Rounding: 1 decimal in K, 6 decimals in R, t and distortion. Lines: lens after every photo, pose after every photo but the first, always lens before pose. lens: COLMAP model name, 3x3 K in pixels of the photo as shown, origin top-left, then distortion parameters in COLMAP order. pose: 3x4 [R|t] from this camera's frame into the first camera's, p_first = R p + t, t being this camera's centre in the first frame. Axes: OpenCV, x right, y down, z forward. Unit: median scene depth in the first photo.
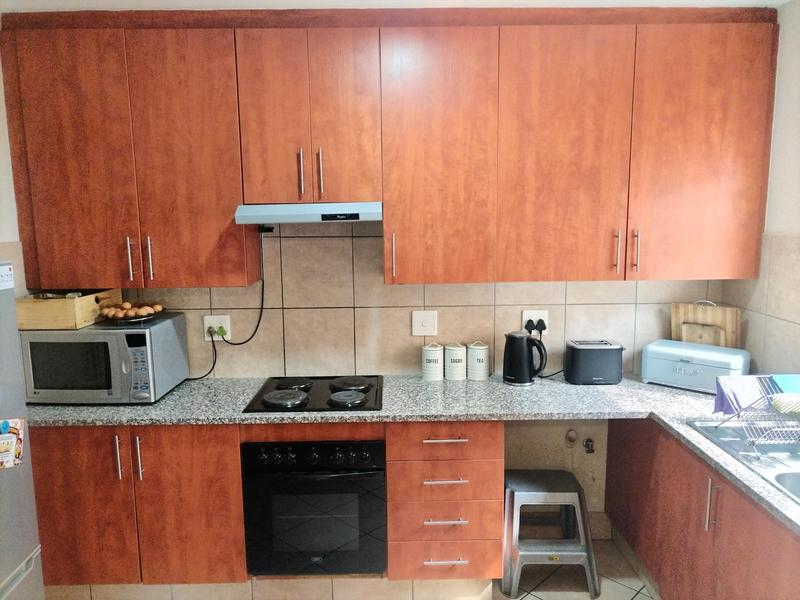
lens RADIAL K [[591.5, 0, 399.6], [0, 591.5, 300.2], [0, 0, 1]] dist [0.031425, -0.036418]
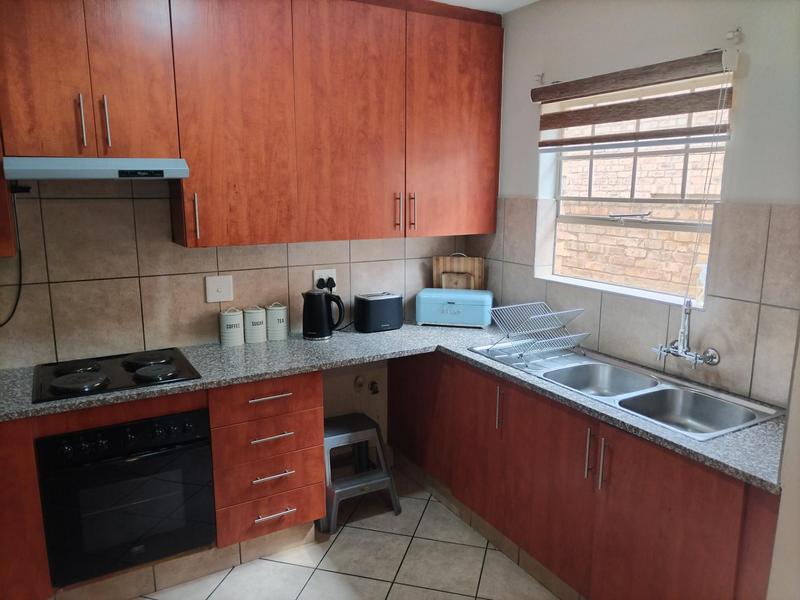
lens RADIAL K [[591.5, 0, 401.8], [0, 591.5, 300.5], [0, 0, 1]] dist [0.031425, -0.036418]
pose [[0.868377, -0.079782, 0.489444, -0.201887], [0.060756, 0.996655, 0.054666, 0.026426], [-0.492168, -0.017734, 0.870319, 0.002639]]
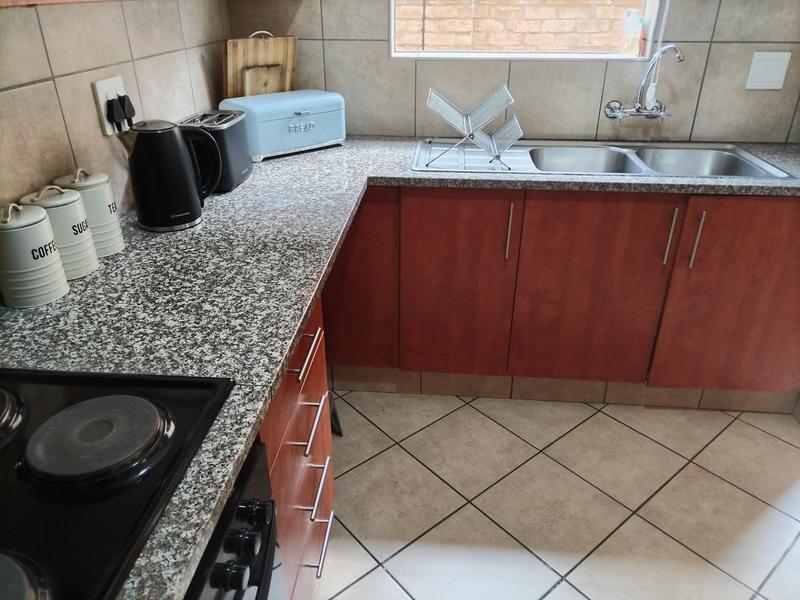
lens RADIAL K [[591.5, 0, 404.5], [0, 591.5, 300.1], [0, 0, 1]] dist [0.031425, -0.036418]
pose [[0.088552, -0.452405, 0.887405, -0.306801], [0.144875, 0.887281, 0.437885, -0.000548], [-0.985480, 0.089787, 0.144113, 0.807919]]
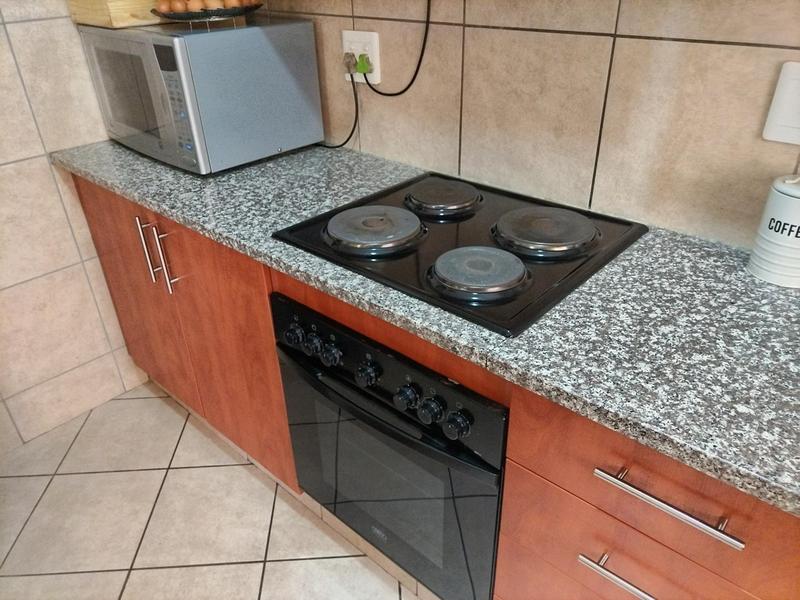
lens RADIAL K [[591.5, 0, 402.8], [0, 591.5, 299.2], [0, 0, 1]] dist [0.031425, -0.036418]
pose [[0.738828, 0.338425, -0.582754, 0.115117], [-0.086101, 0.905074, 0.416447, 0.020856], [0.668371, -0.257507, 0.697833, 0.683636]]
